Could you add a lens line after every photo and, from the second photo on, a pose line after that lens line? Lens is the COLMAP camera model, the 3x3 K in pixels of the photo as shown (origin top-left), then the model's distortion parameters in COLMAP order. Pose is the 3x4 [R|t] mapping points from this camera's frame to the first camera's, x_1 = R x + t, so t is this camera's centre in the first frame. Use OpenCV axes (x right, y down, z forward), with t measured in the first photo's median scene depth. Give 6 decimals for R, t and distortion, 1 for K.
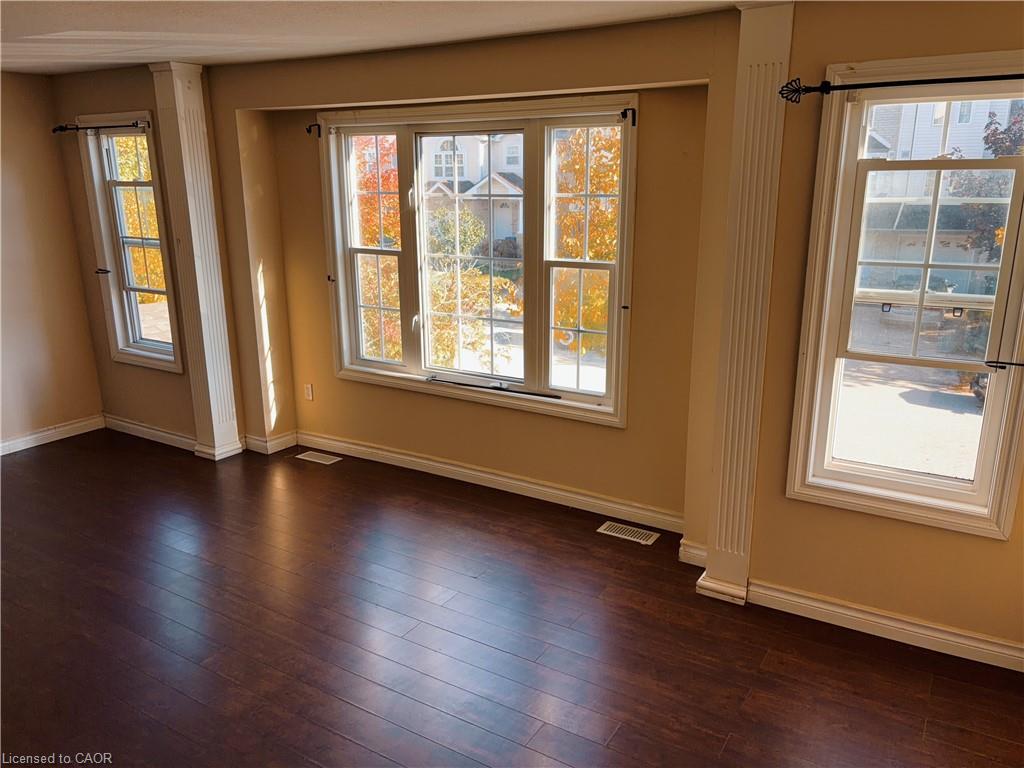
lens RADIAL K [[786.2, 0, 508.2], [0, 786.2, 391.8], [0, 0, 1]] dist [0.038361, -0.023484]
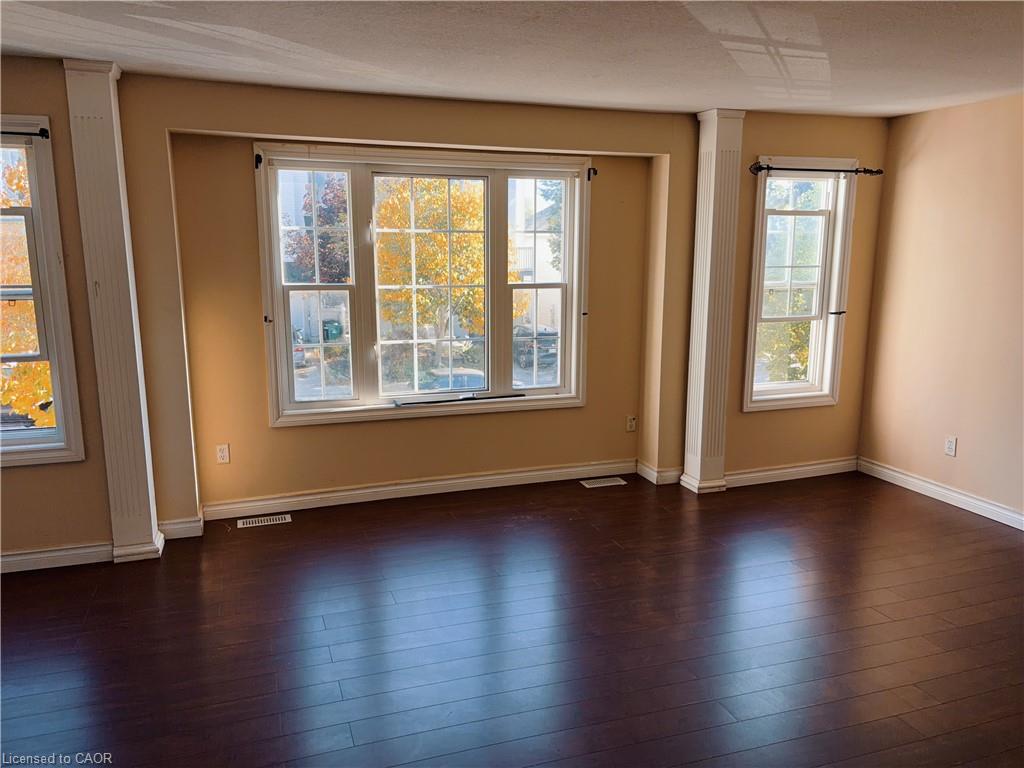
lens RADIAL K [[786.2, 0, 514.3], [0, 786.2, 387.5], [0, 0, 1]] dist [0.038361, -0.023484]
pose [[0.619109, -0.138141, 0.773060, -0.862846], [0.197925, 0.980076, 0.016623, -0.027092], [-0.759954, 0.142716, 0.634115, 0.234334]]
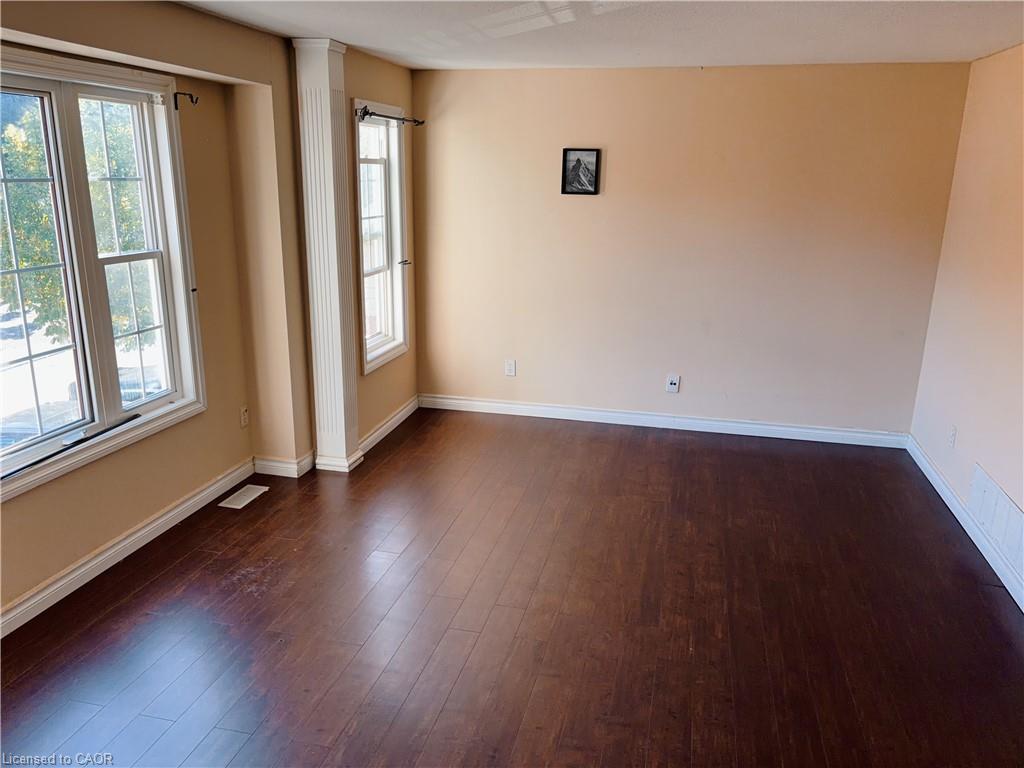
lens RADIAL K [[786.2, 0, 509.0], [0, 786.2, 387.0], [0, 0, 1]] dist [0.038361, -0.023484]
pose [[-0.335423, -0.238522, 0.911372, -0.833806], [0.239889, 0.913901, 0.327473, -0.203055], [-0.911013, 0.328470, -0.249325, 0.821424]]
